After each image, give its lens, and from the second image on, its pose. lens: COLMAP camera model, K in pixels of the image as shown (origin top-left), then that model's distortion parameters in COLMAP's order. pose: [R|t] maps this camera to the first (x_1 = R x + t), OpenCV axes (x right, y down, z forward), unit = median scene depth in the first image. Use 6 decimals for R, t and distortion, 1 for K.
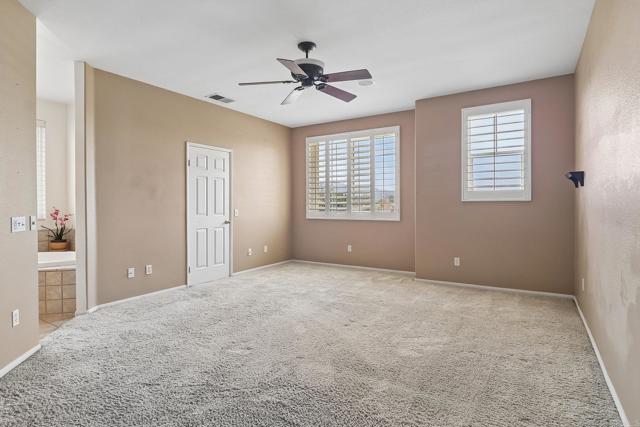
lens RADIAL K [[336.3, 0, 322.8], [0, 336.3, 208.8], [0, 0, 1]] dist [0.000918, -0.009981]
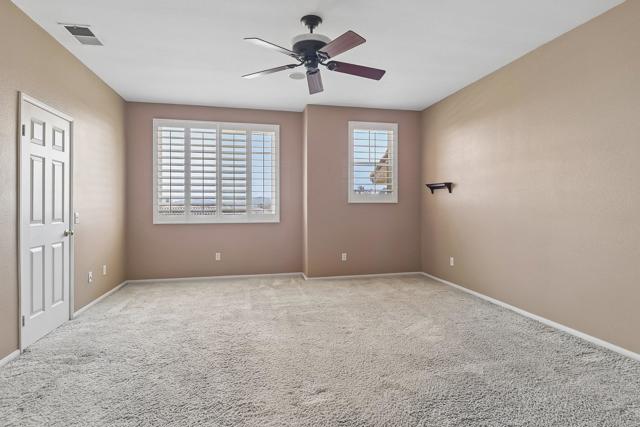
lens RADIAL K [[336.3, 0, 318.4], [0, 336.3, 207.1], [0, 0, 1]] dist [0.000918, -0.009981]
pose [[0.711438, 0.000245, 0.702749, -0.413428], [0.008084, 0.999931, -0.008532, 0.000643], [-0.702702, 0.011751, 0.711387, 0.244576]]
